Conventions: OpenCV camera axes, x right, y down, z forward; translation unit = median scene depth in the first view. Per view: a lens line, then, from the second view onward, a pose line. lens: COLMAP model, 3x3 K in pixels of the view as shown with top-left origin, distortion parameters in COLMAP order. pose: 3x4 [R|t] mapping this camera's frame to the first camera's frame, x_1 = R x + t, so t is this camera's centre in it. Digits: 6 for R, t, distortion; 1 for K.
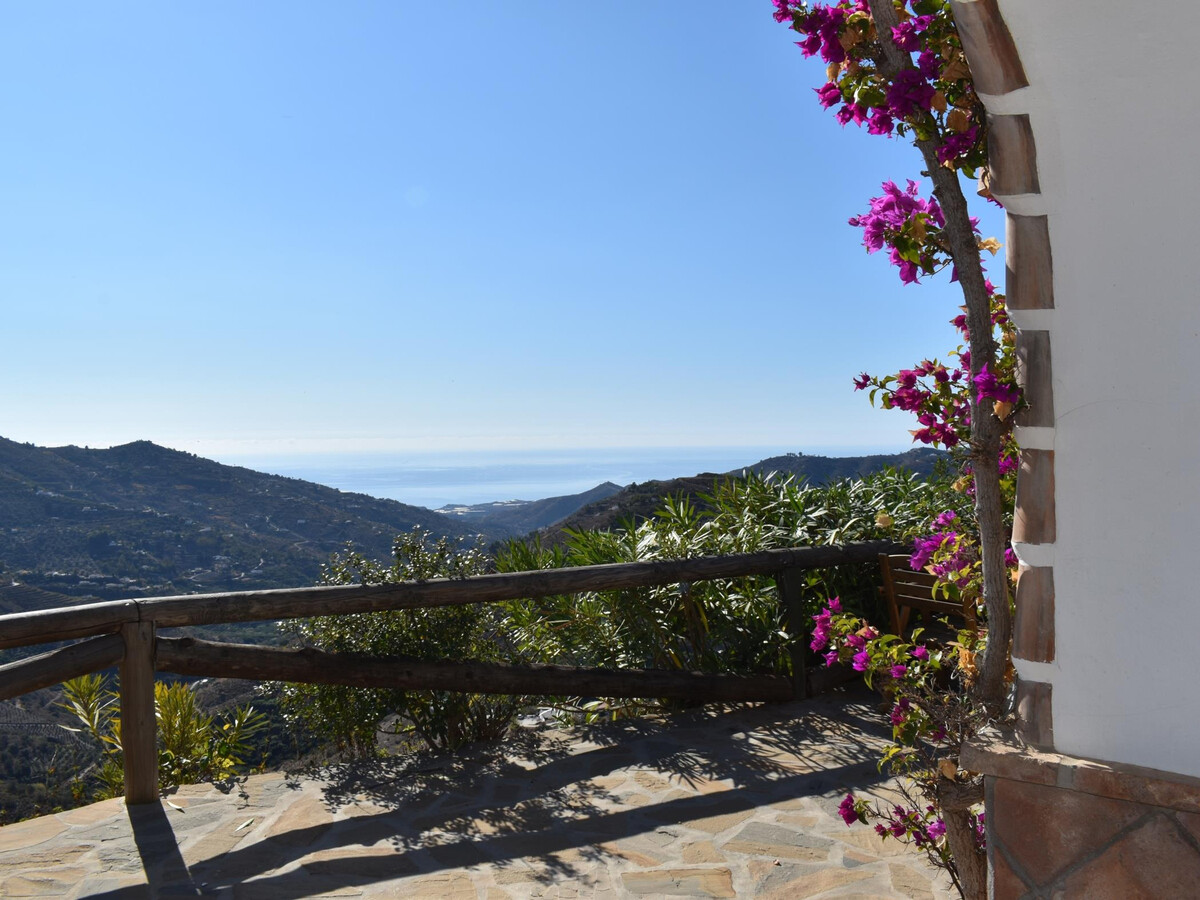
lens RADIAL K [[1079.6, 0, 600.0], [0, 1079.6, 450.0], [0, 0, 1]] dist [-0.091264, -0.002760]
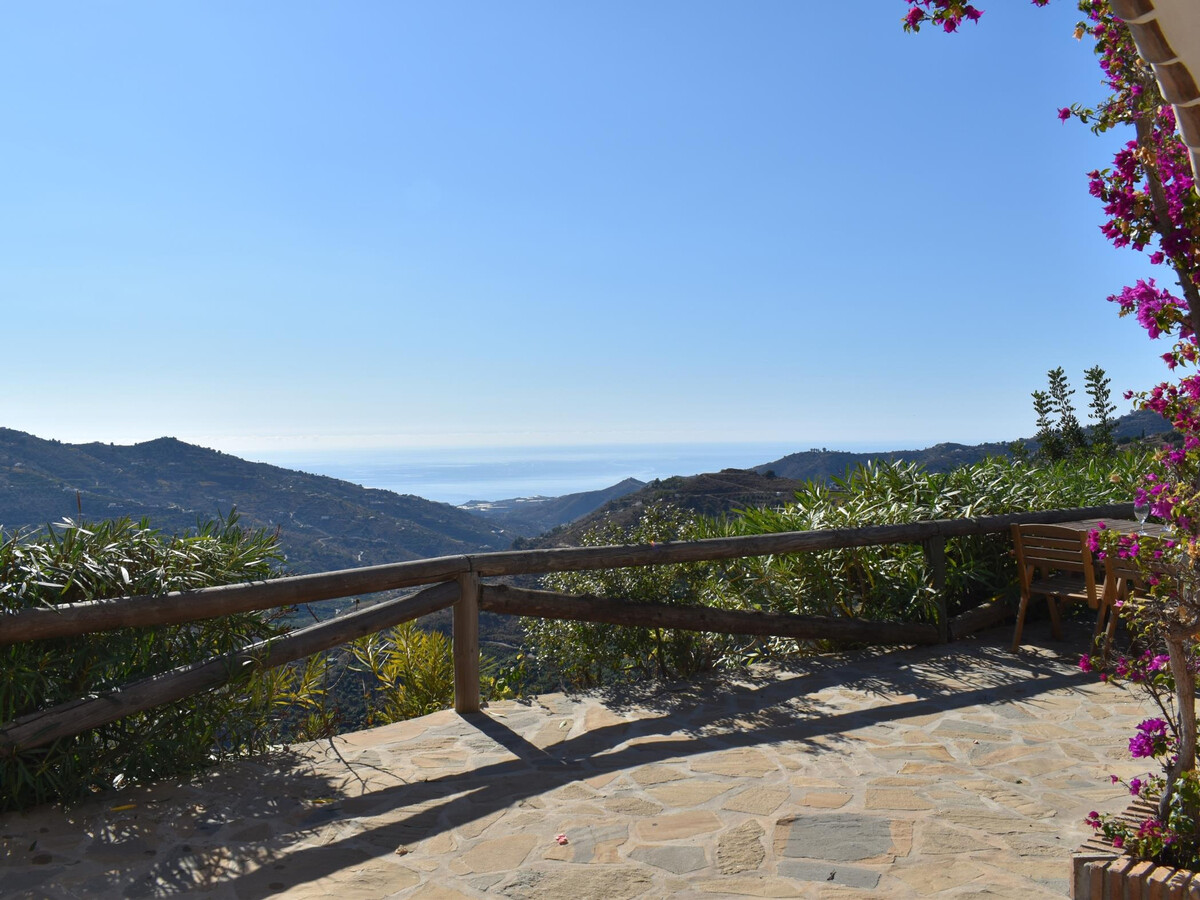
lens RADIAL K [[1079.6, 0, 600.0], [0, 1079.6, 450.0], [0, 0, 1]] dist [-0.091264, -0.002760]
pose [[0.999781, -0.000855, -0.020901, -0.239917], [0.000933, 0.999993, 0.003709, 0.007954], [0.020898, -0.003728, 0.999775, -0.305850]]
